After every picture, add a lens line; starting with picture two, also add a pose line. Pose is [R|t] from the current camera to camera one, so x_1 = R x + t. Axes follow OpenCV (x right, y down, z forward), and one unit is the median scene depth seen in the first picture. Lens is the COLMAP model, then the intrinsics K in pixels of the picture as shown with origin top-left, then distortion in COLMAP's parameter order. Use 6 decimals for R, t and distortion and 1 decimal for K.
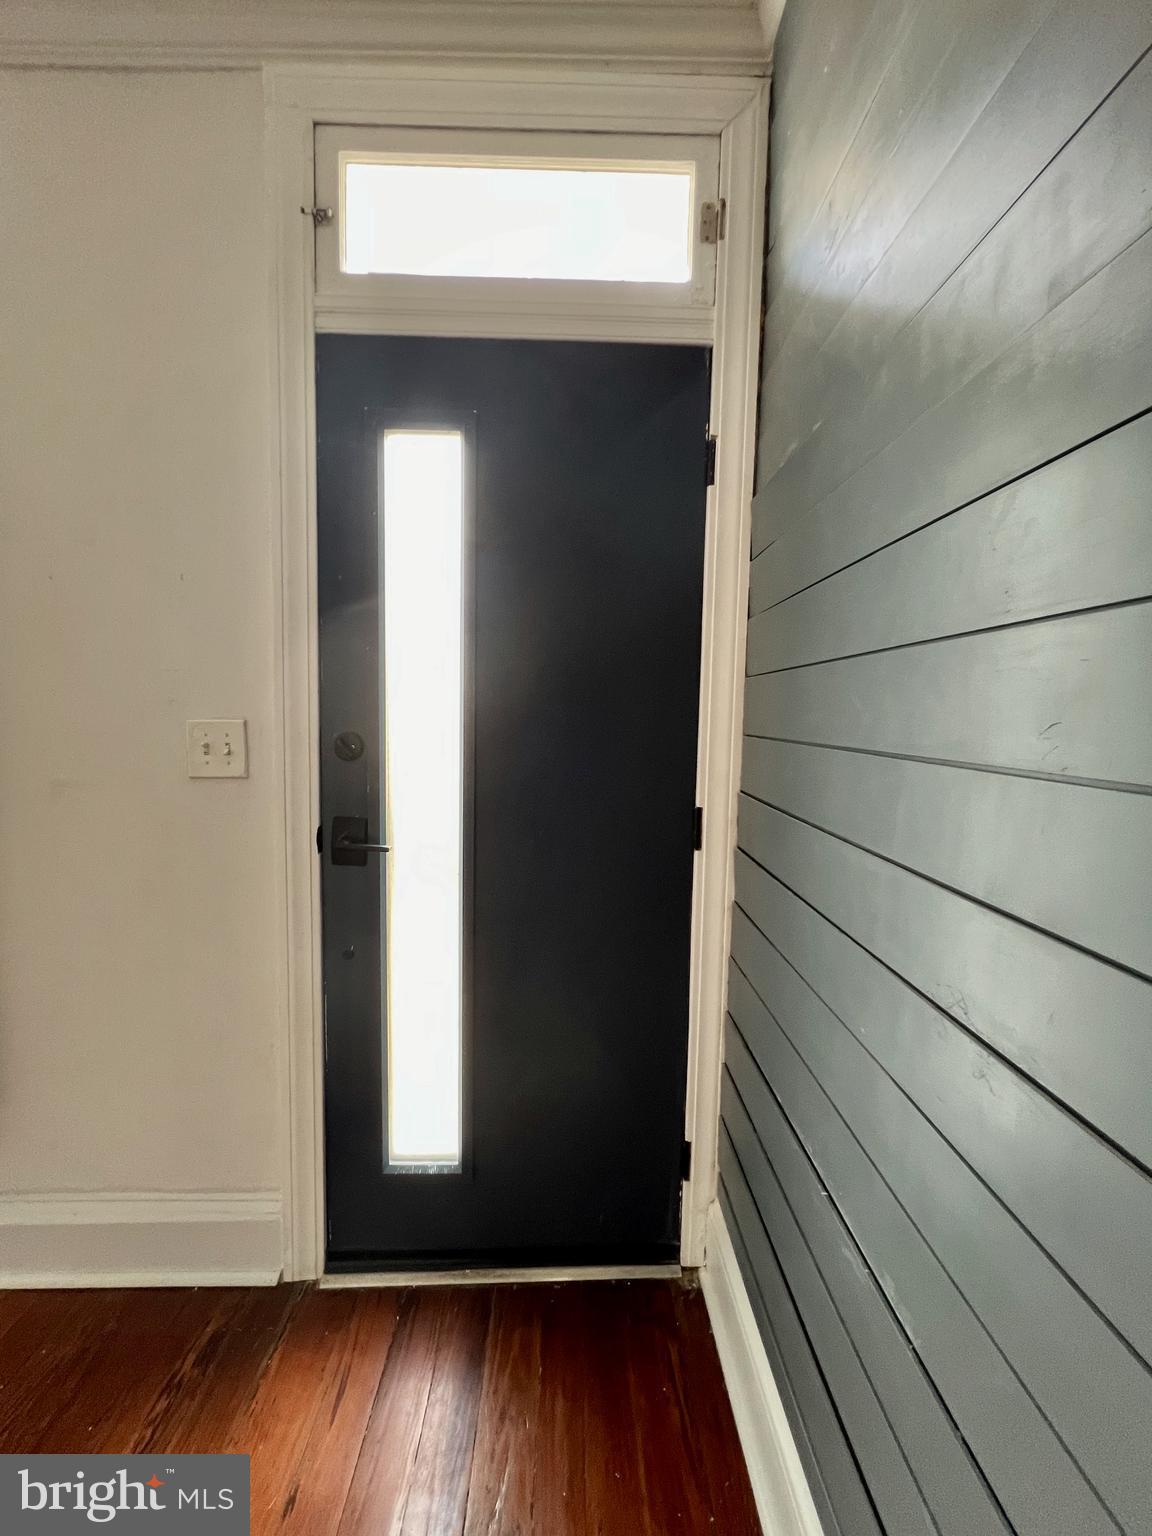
lens RADIAL K [[621.0, 0, 576.0], [0, 621.0, 768.0], [0, 0, 1]] dist [-0.000911, -0.000083]
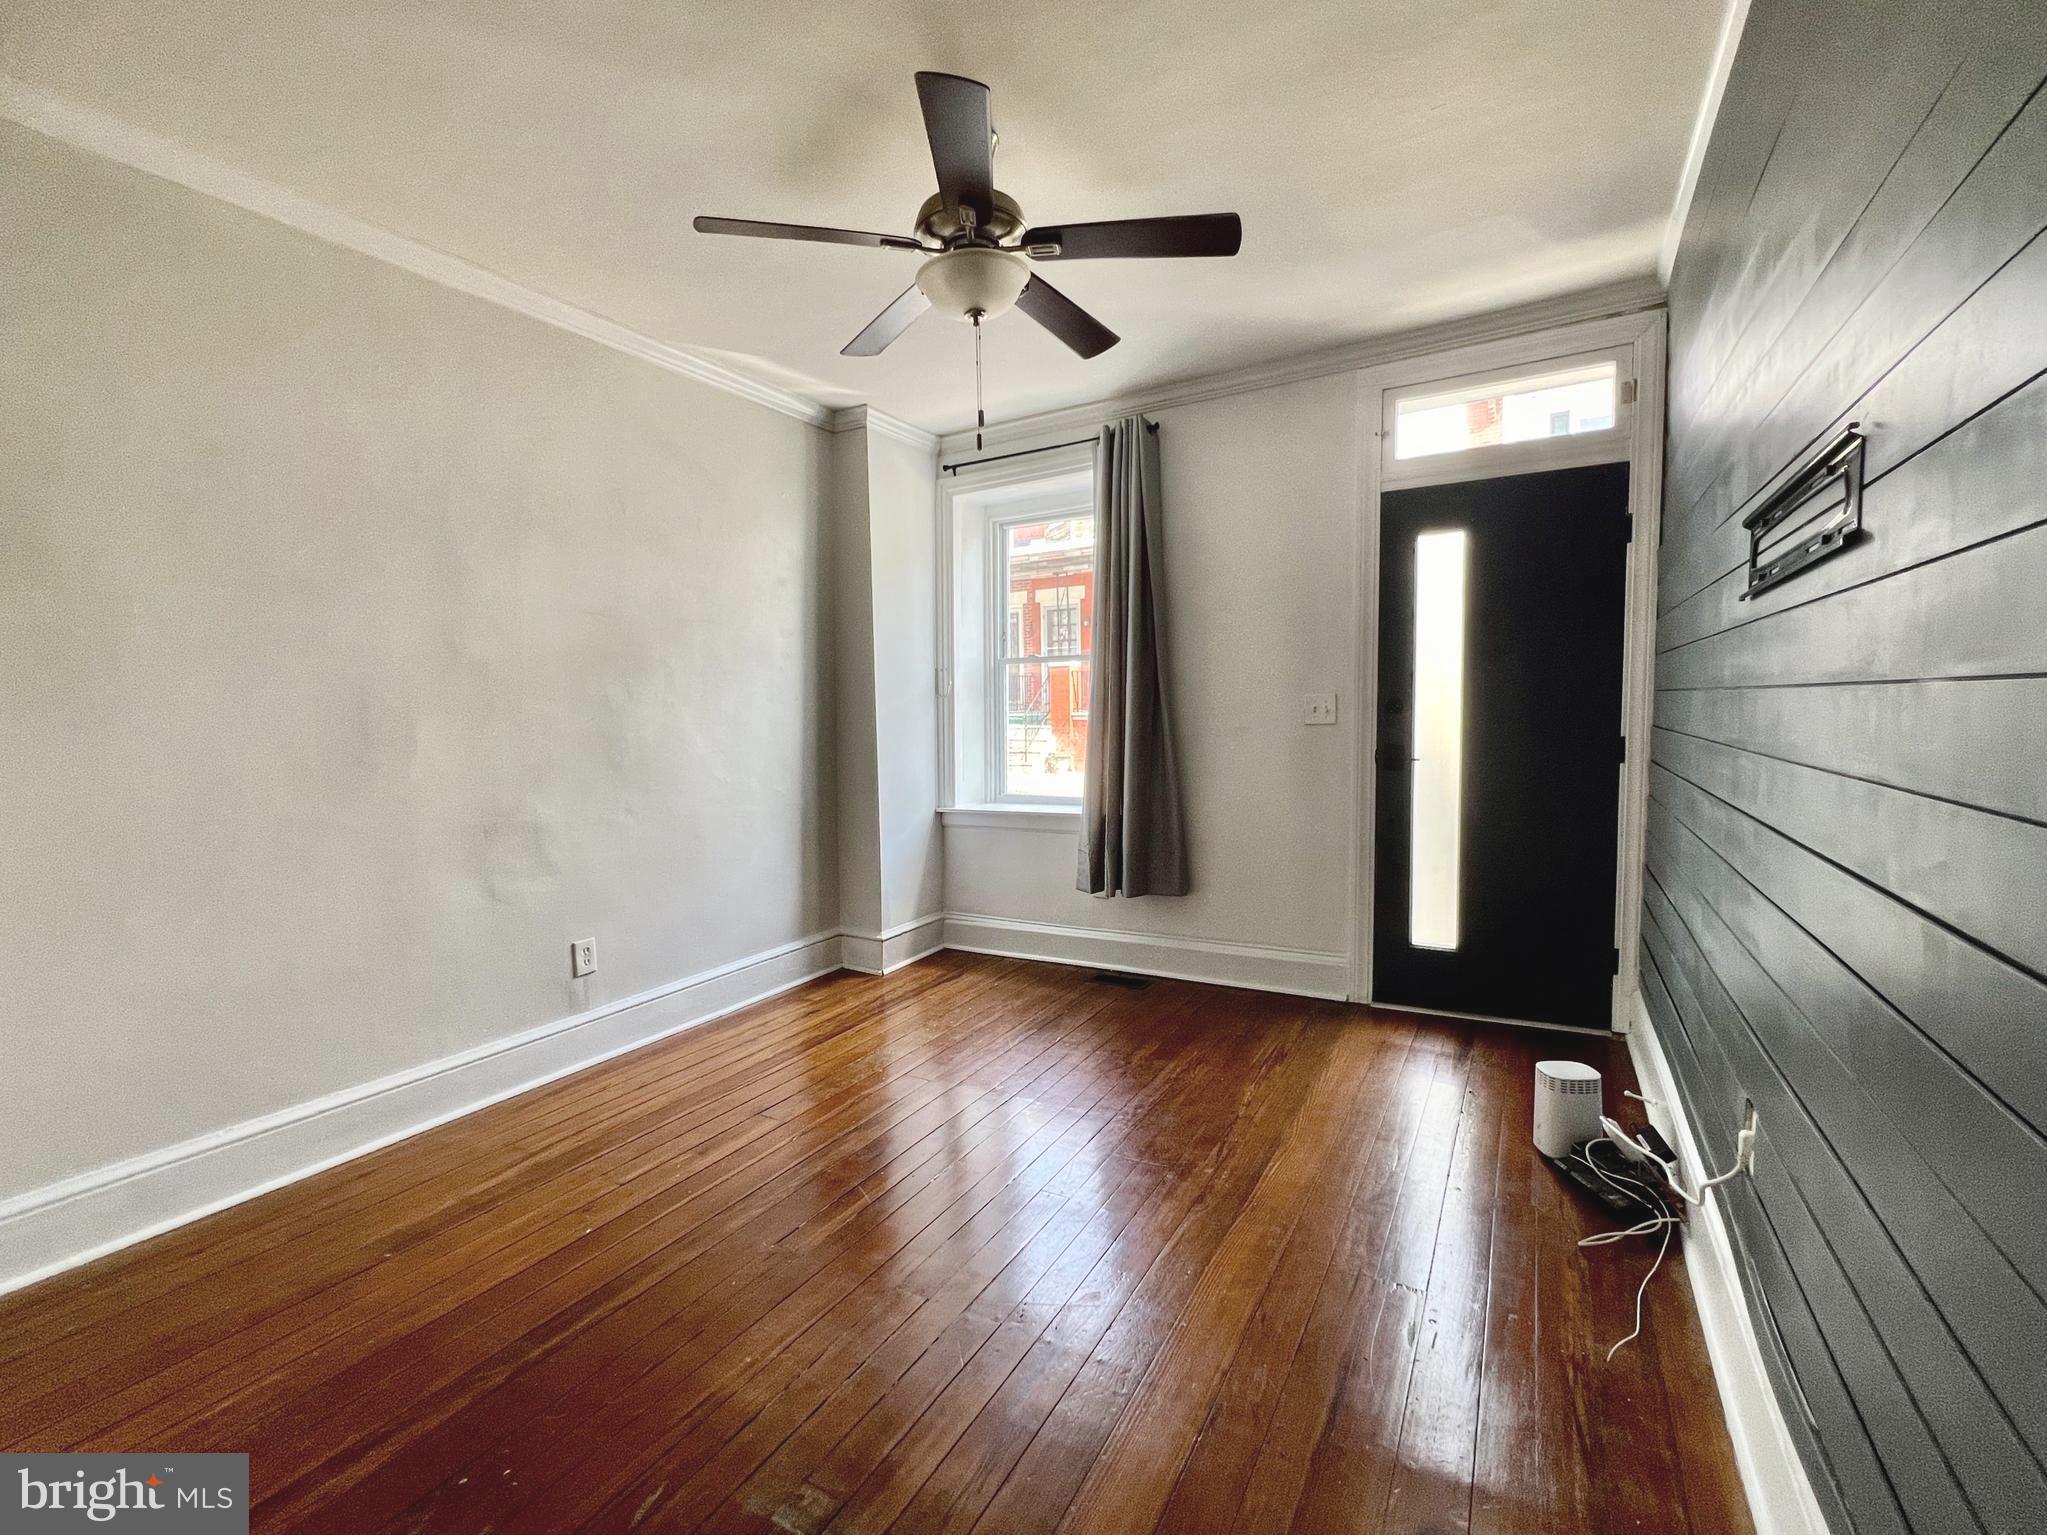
lens RADIAL K [[823.0, 0, 1058.3], [0, 823.0, 764.9], [0, 0, 1]] dist [-0.000283, -0.000058]
pose [[0.864479, 0.002832, -0.502660, 0.003000], [-0.010929, 0.999854, -0.013162, 0.184106], [0.502550, 0.016872, 0.864384, -1.622067]]
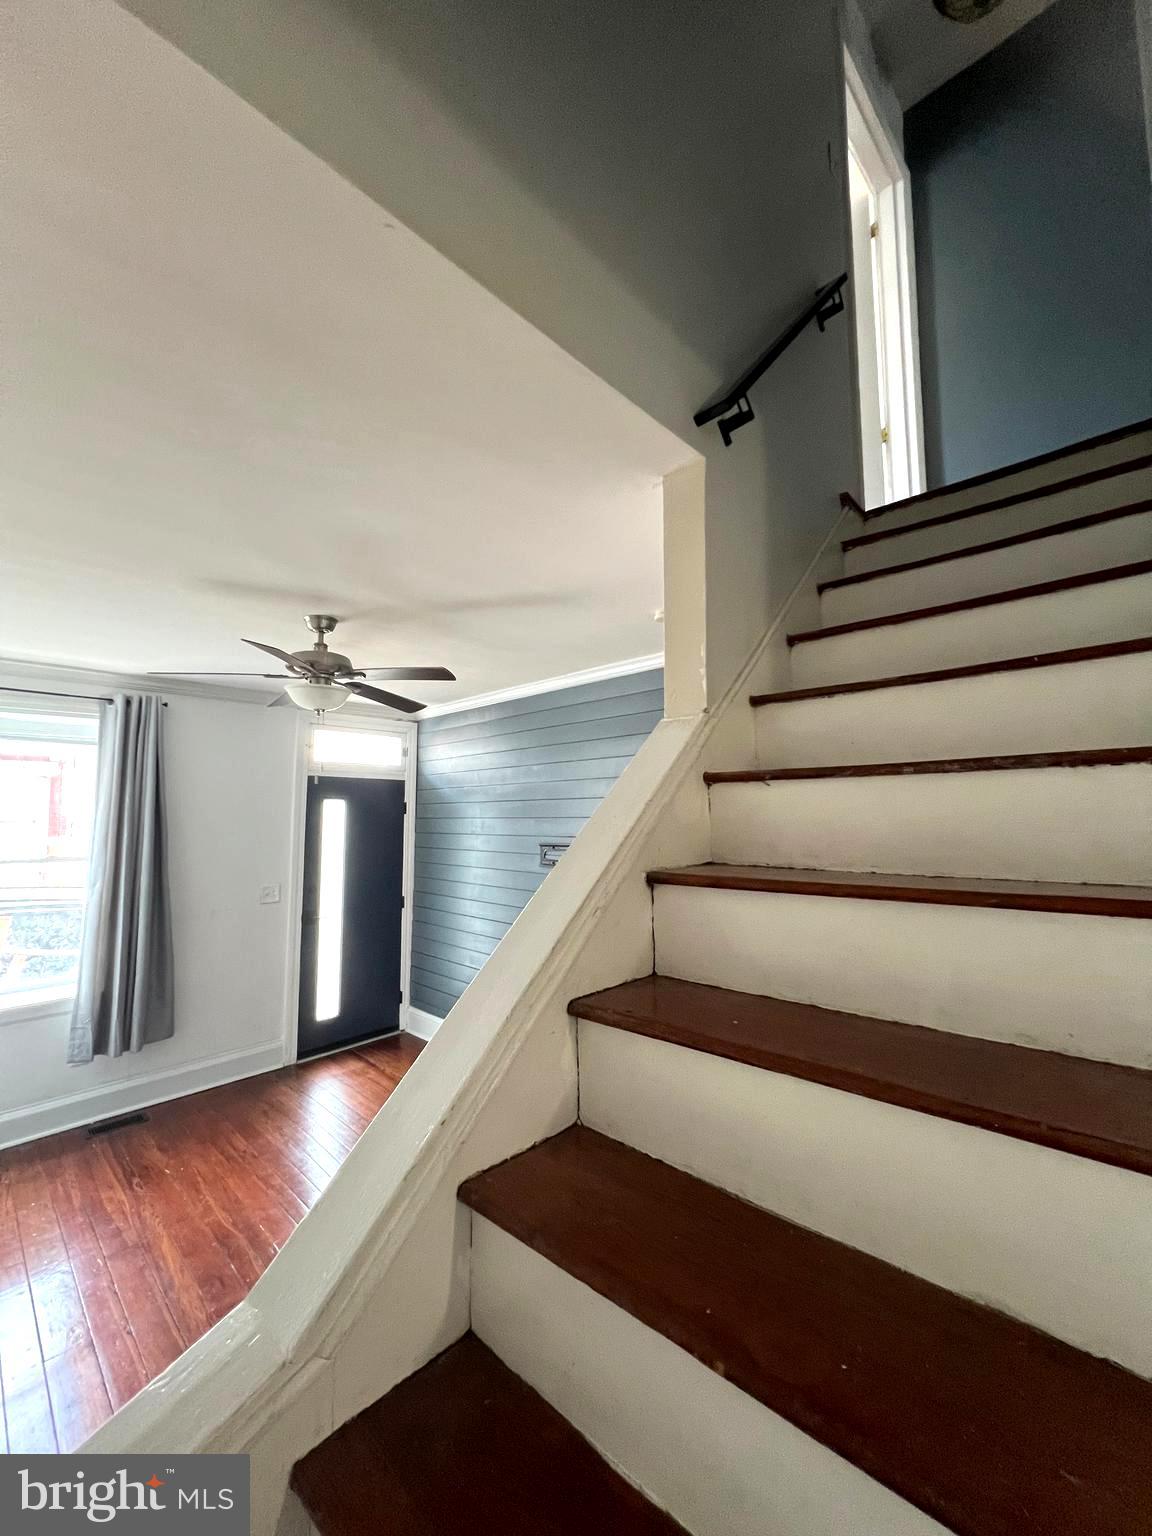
lens RADIAL K [[631.3, 0, 576.0], [0, 631.3, 768.0], [0, 0, 1]] dist [0.000611, 0.001295]
pose [[0.722294, 0.030360, 0.690920, -1.738514], [0.069916, 0.990712, -0.116624, -0.191200], [-0.688043, 0.132543, 0.713463, -2.594064]]
